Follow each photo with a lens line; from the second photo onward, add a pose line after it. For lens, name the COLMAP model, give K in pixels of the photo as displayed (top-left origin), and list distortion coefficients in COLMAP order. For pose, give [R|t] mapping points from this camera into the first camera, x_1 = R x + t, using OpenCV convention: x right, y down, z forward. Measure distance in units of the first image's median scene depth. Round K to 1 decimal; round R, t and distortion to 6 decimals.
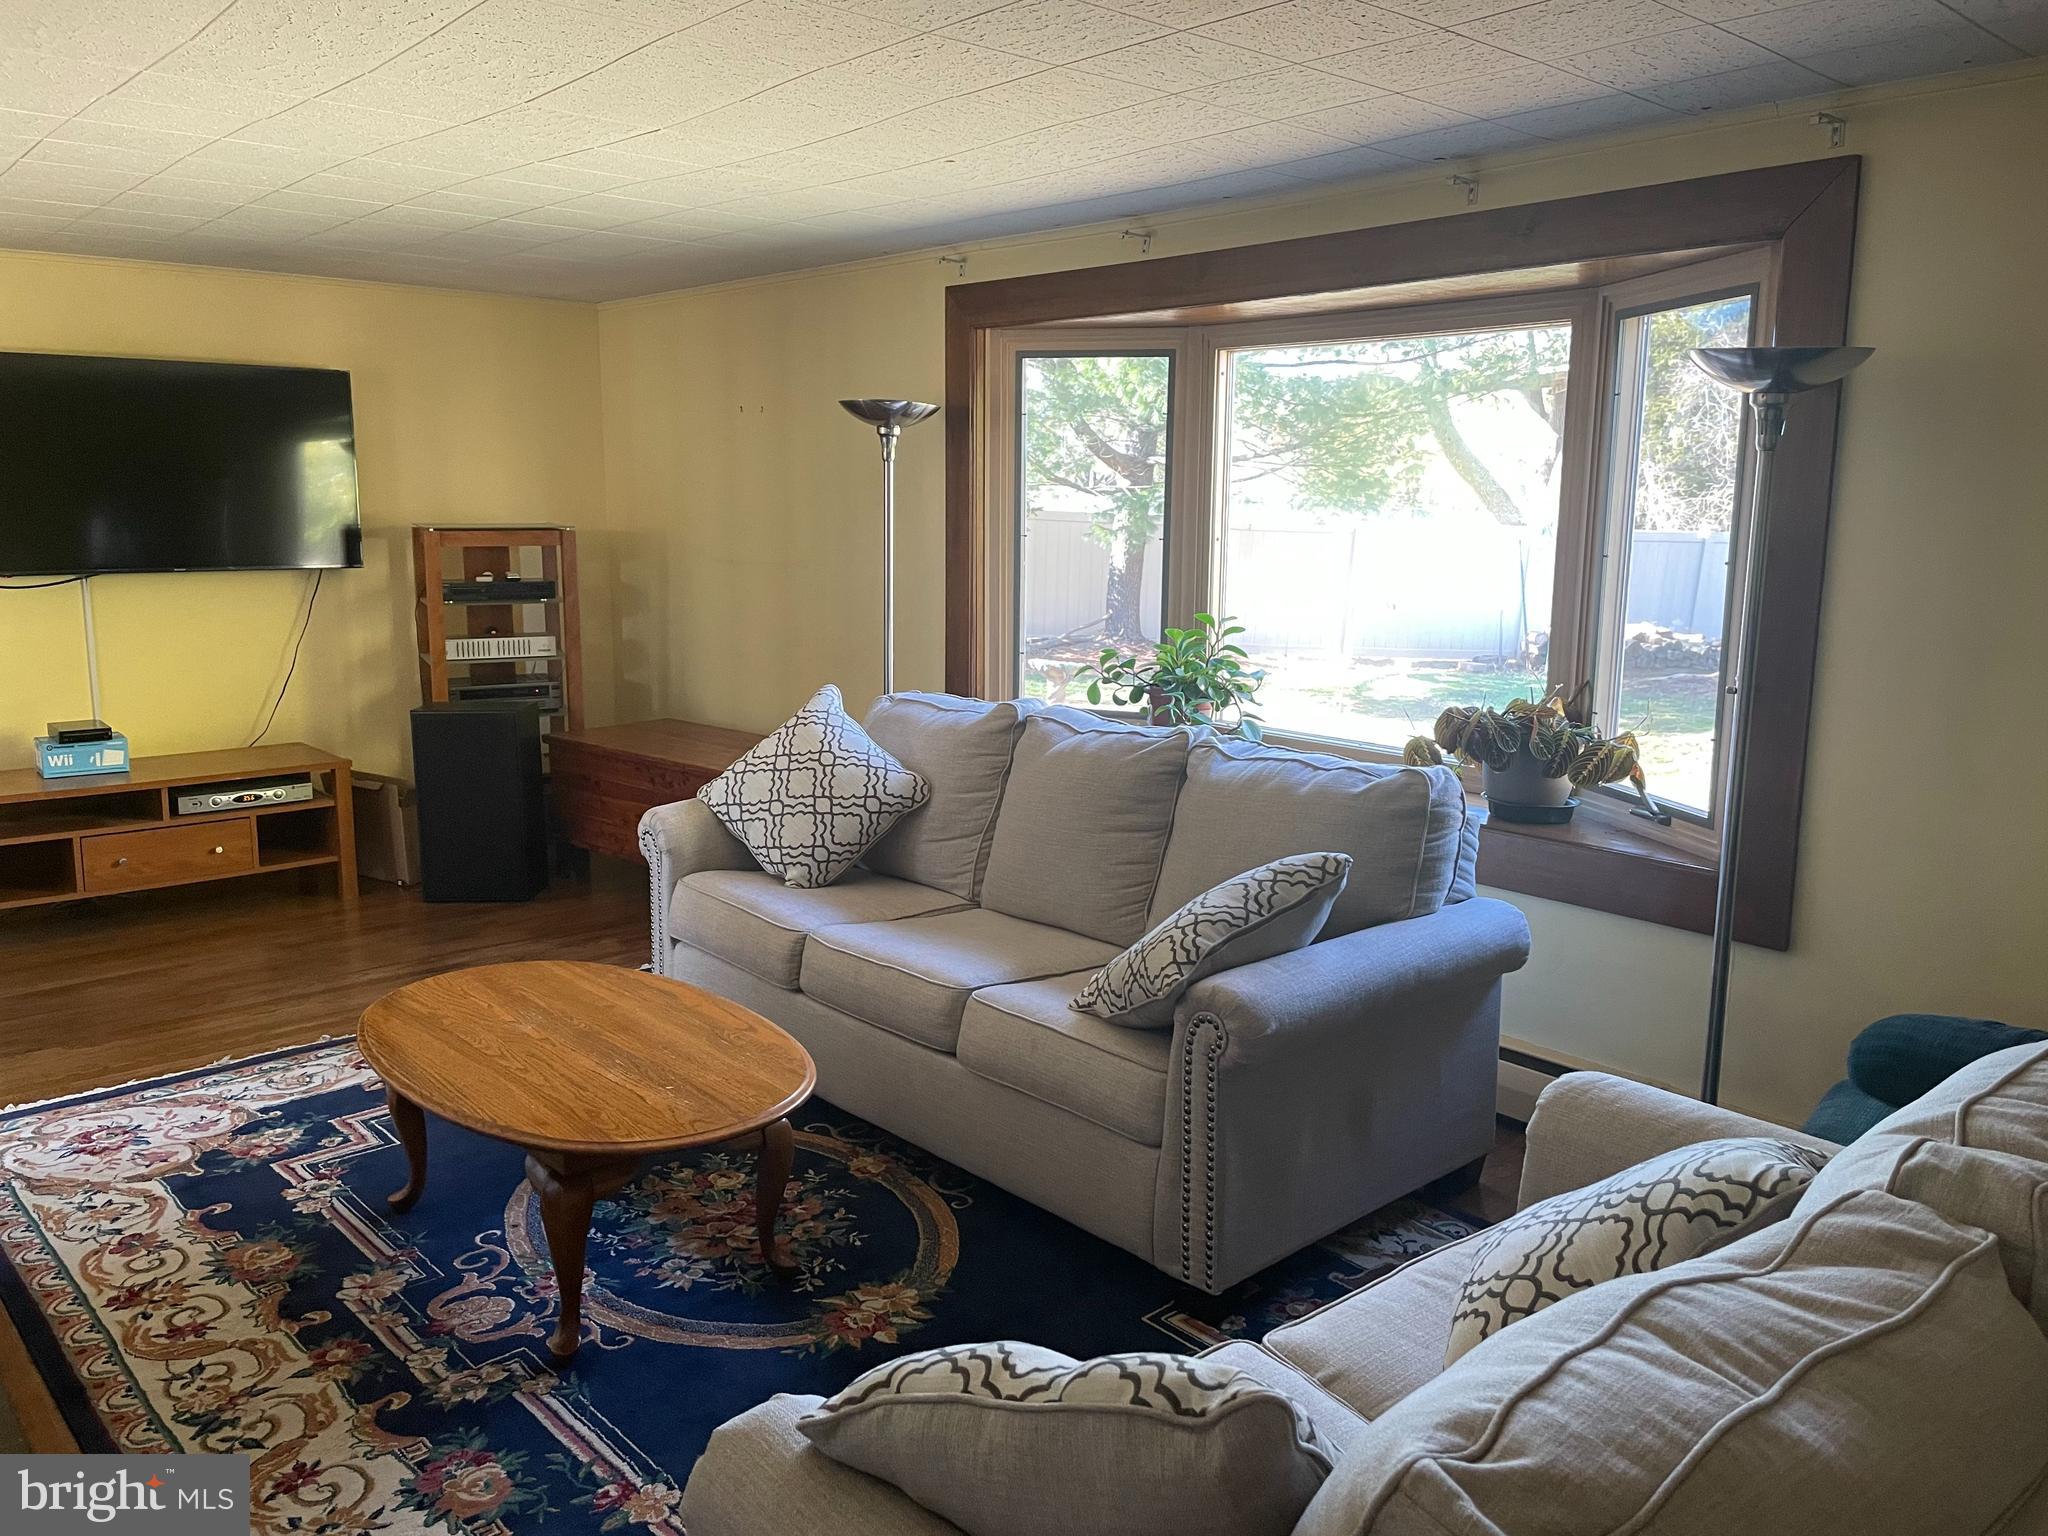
lens RADIAL K [[1553.3, 0, 1027.8], [0, 1553.3, 746.8], [0, 0, 1]] dist [0.099263, -0.129603]
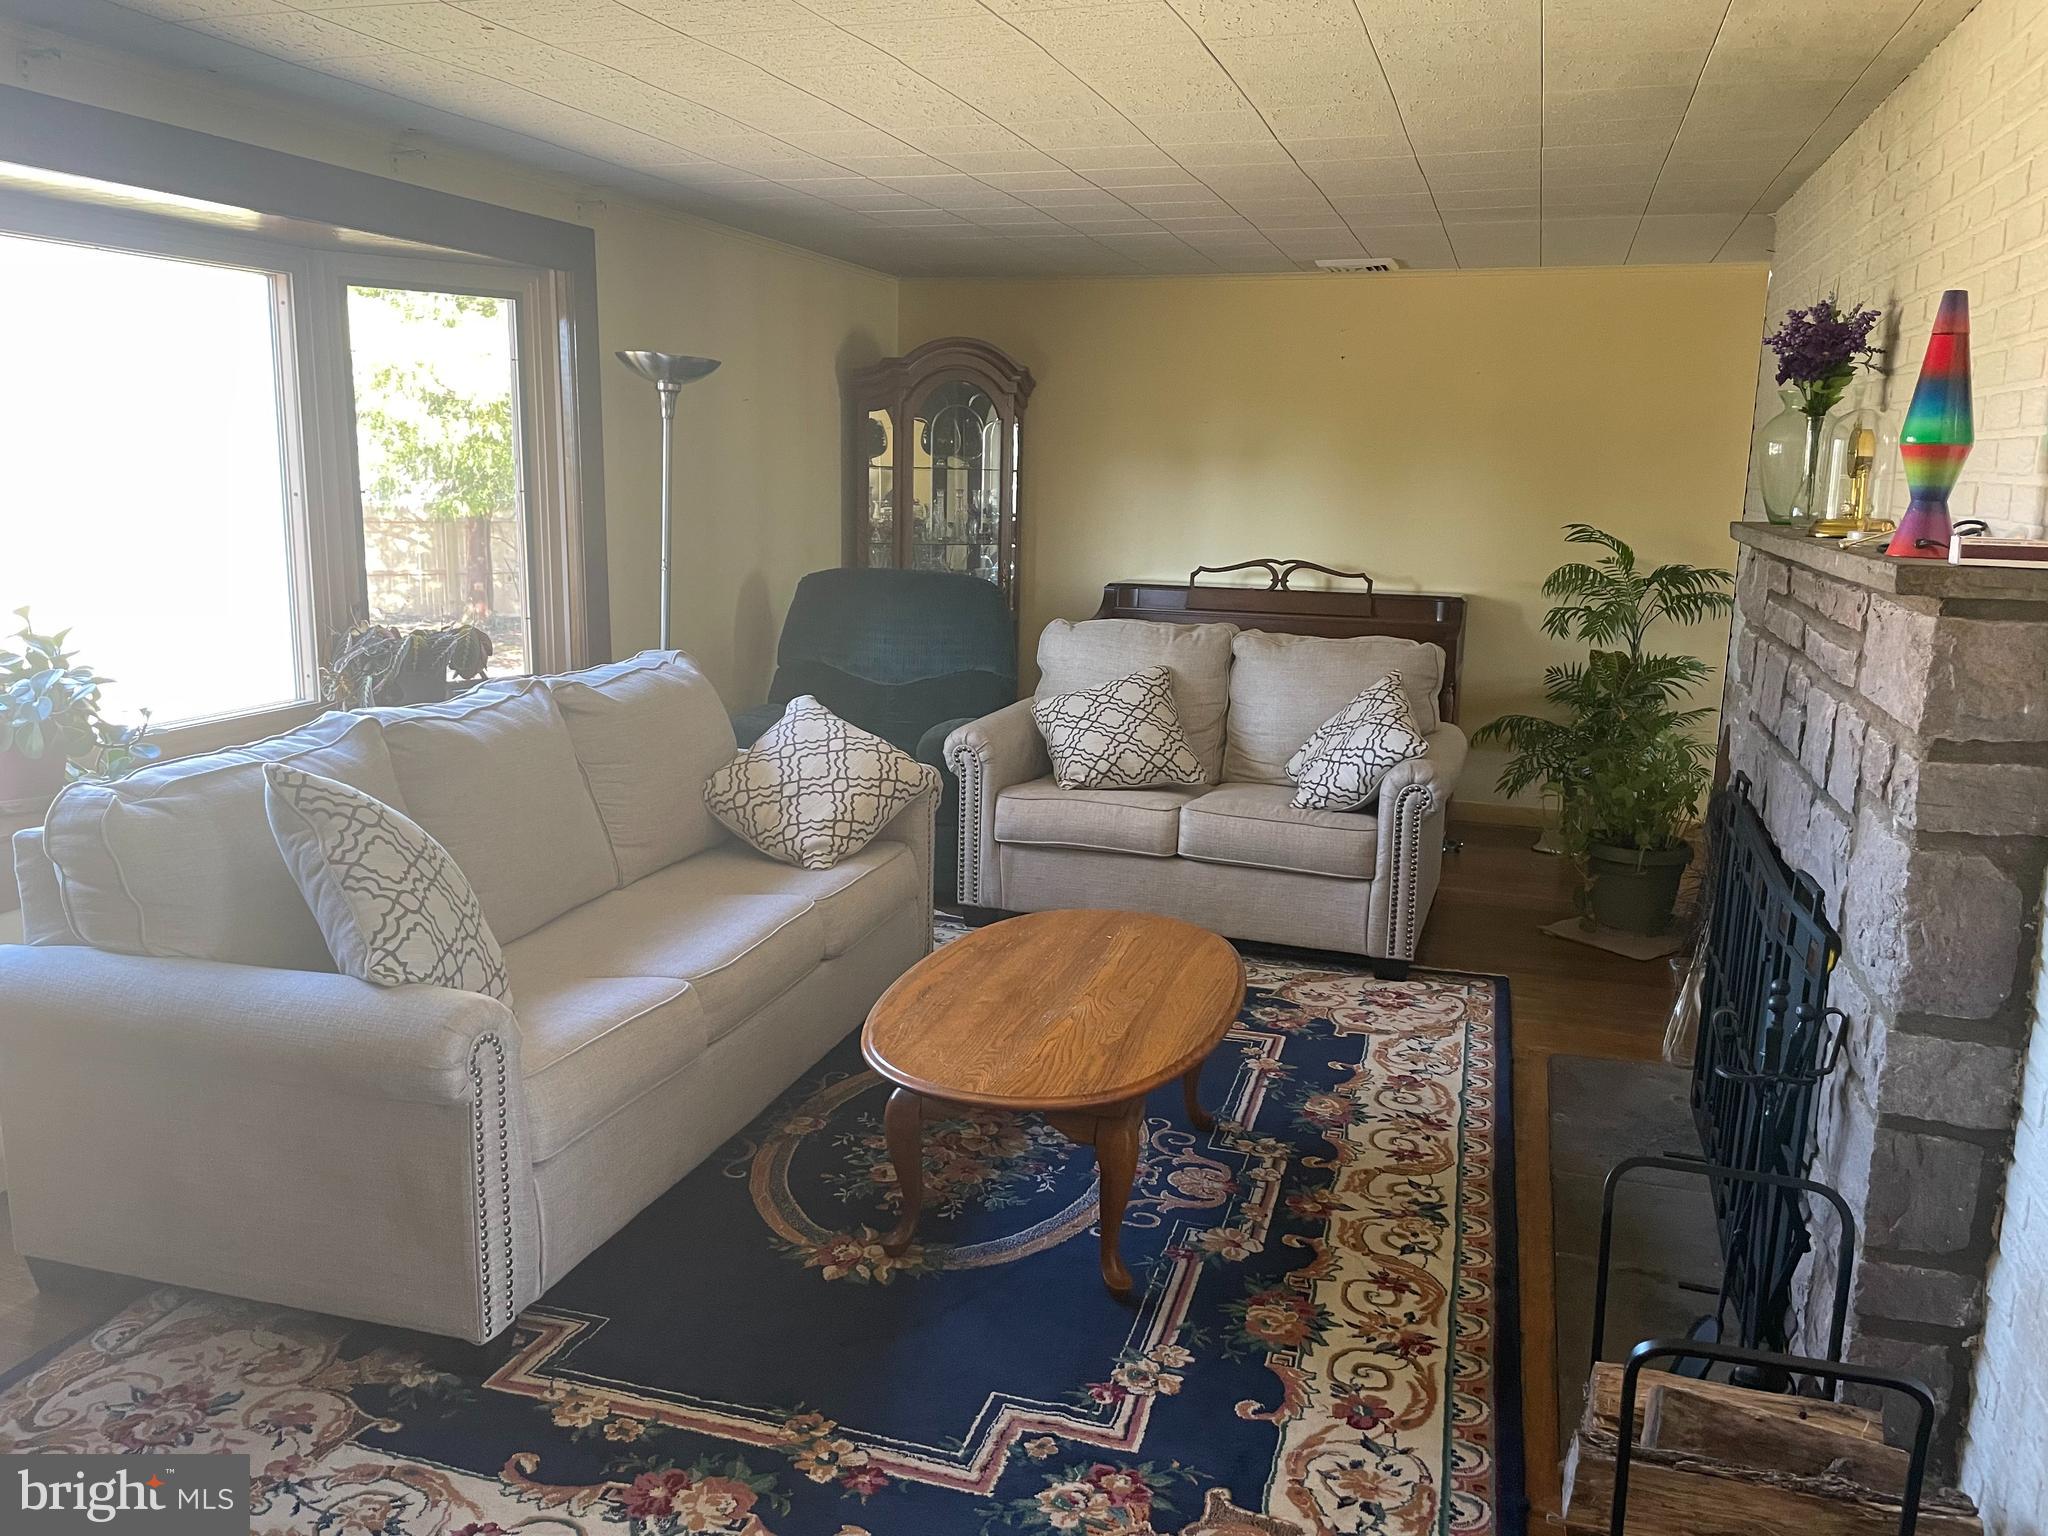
lens RADIAL K [[1553.3, 0, 1027.8], [0, 1553.3, 746.8], [0, 0, 1]] dist [0.099263, -0.129603]
pose [[-0.511634, -0.175641, 0.841059, -1.205261], [0.118020, 0.955238, 0.271279, -0.270300], [-0.851059, 0.238058, -0.468003, 1.589576]]
